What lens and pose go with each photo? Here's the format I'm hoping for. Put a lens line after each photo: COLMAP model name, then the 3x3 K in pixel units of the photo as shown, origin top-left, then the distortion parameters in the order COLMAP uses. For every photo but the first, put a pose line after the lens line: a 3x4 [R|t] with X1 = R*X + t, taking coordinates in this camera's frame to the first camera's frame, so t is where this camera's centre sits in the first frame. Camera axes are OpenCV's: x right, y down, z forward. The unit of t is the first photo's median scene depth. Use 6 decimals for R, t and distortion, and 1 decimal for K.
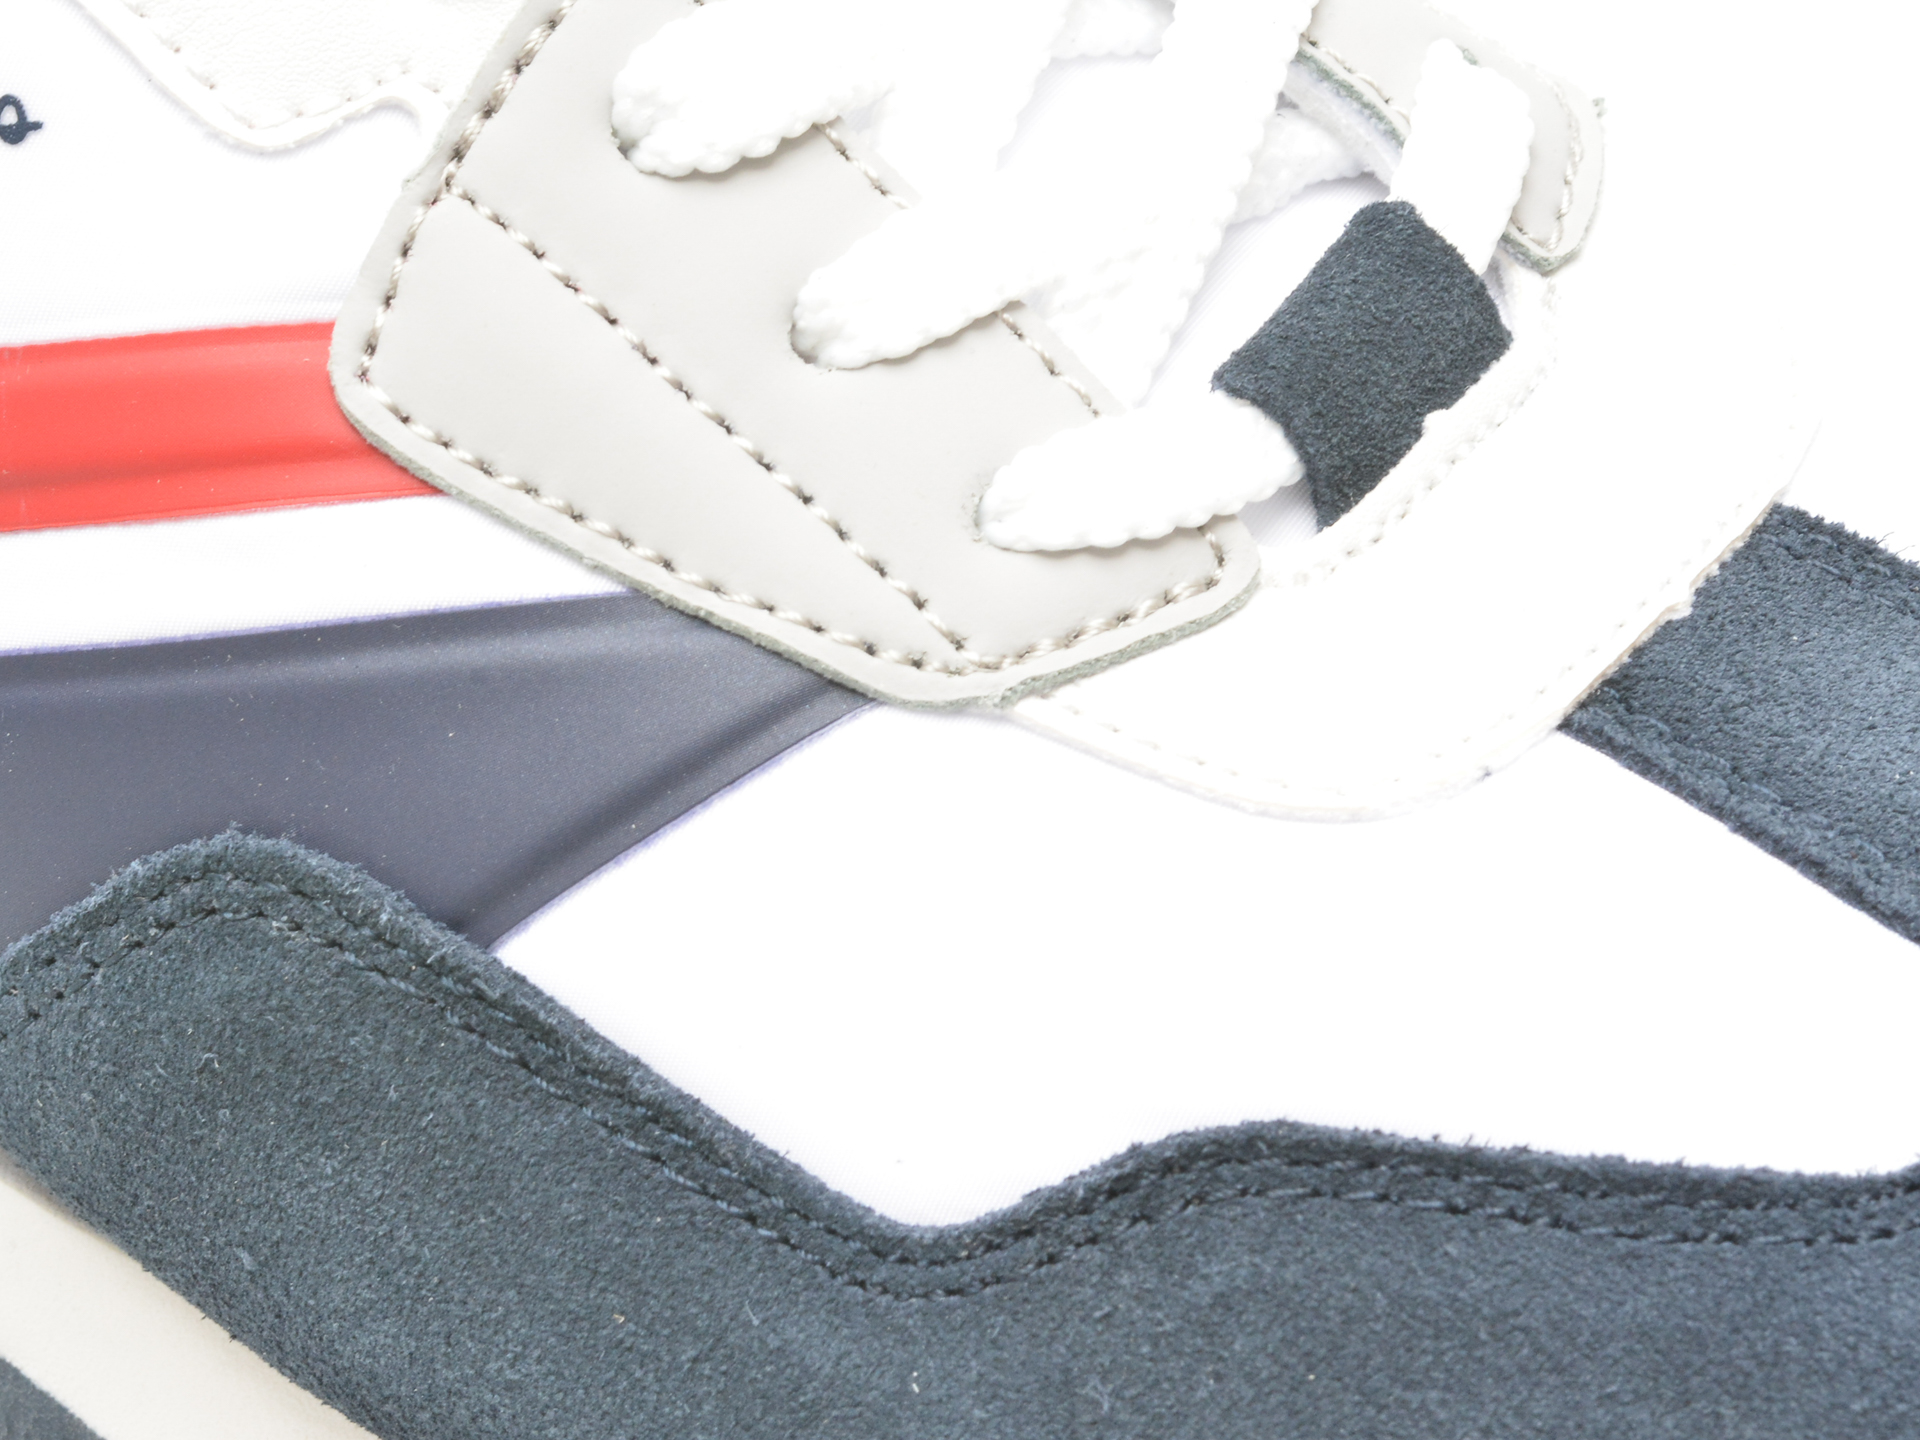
lens RADIAL K [[6498.8, 0, 970.6], [0, 6498.8, 726.7], [0, 0, 1]] dist [0.083519, 0.000000]
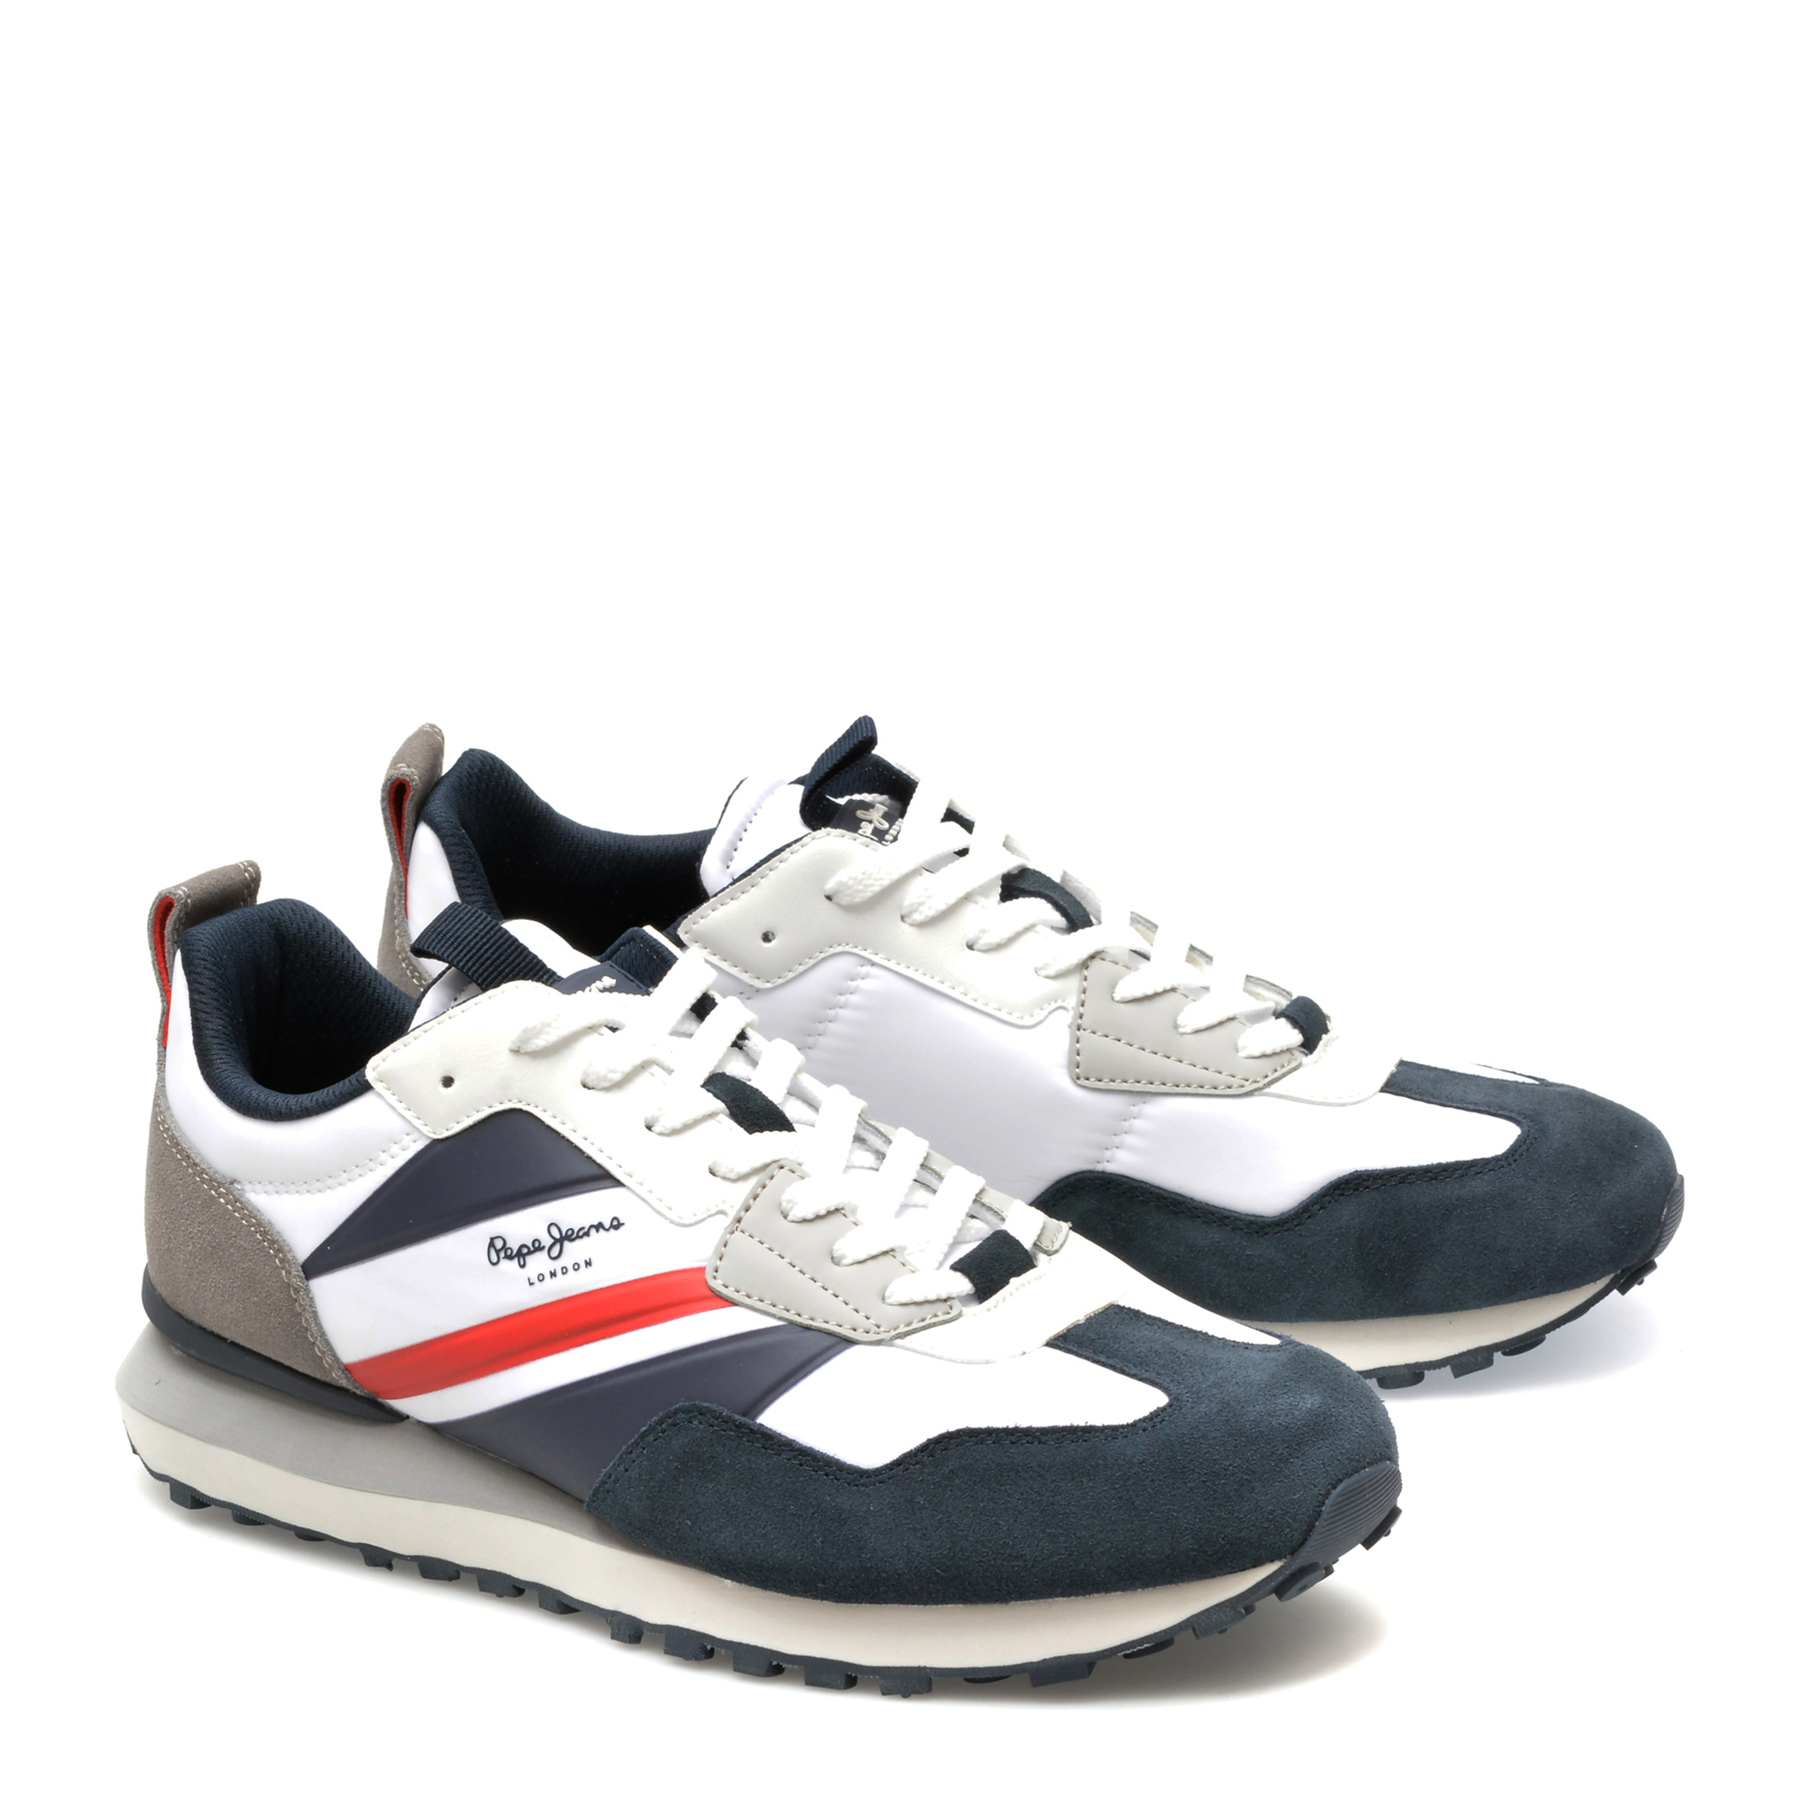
lens RADIAL K [[6730.6, 0, 898.6], [0, 6730.6, 901.9], [0, 0, 1]] dist [-0.162275, 0.000000]
pose [[0.997608, -0.056275, -0.040138, 0.172371], [0.036794, 0.923906, -0.380847, 1.191926], [0.058516, 0.378460, 0.923766, -2.554046]]
